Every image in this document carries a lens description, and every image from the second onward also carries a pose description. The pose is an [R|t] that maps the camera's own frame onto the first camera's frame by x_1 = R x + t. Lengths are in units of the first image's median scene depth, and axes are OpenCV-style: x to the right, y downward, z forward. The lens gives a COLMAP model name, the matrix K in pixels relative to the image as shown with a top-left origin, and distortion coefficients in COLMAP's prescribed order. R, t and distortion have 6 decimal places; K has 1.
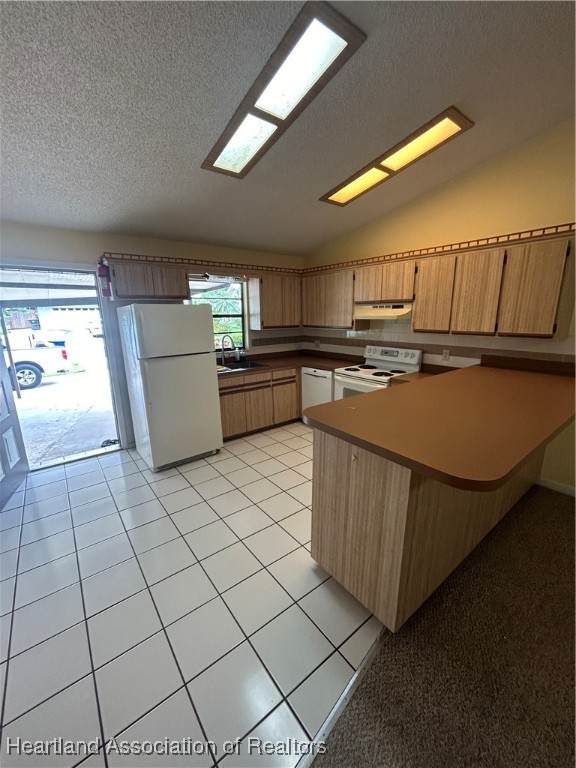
lens RADIAL K [[308.2, 0, 288.0], [0, 308.2, 384.0], [0, 0, 1]] dist [0.000497, 0.000026]
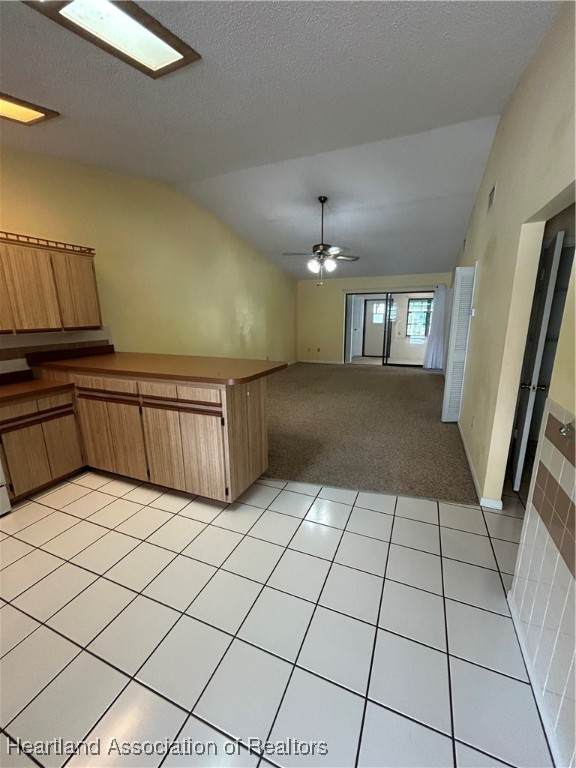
lens RADIAL K [[308.2, 0, 288.0], [0, 308.2, 384.0], [0, 0, 1]] dist [0.000497, 0.000026]
pose [[-0.485360, -0.193725, 0.852582, -0.740267], [0.216998, 0.917941, 0.332110, -0.178343], [-0.846958, 0.346202, -0.403494, 0.854610]]
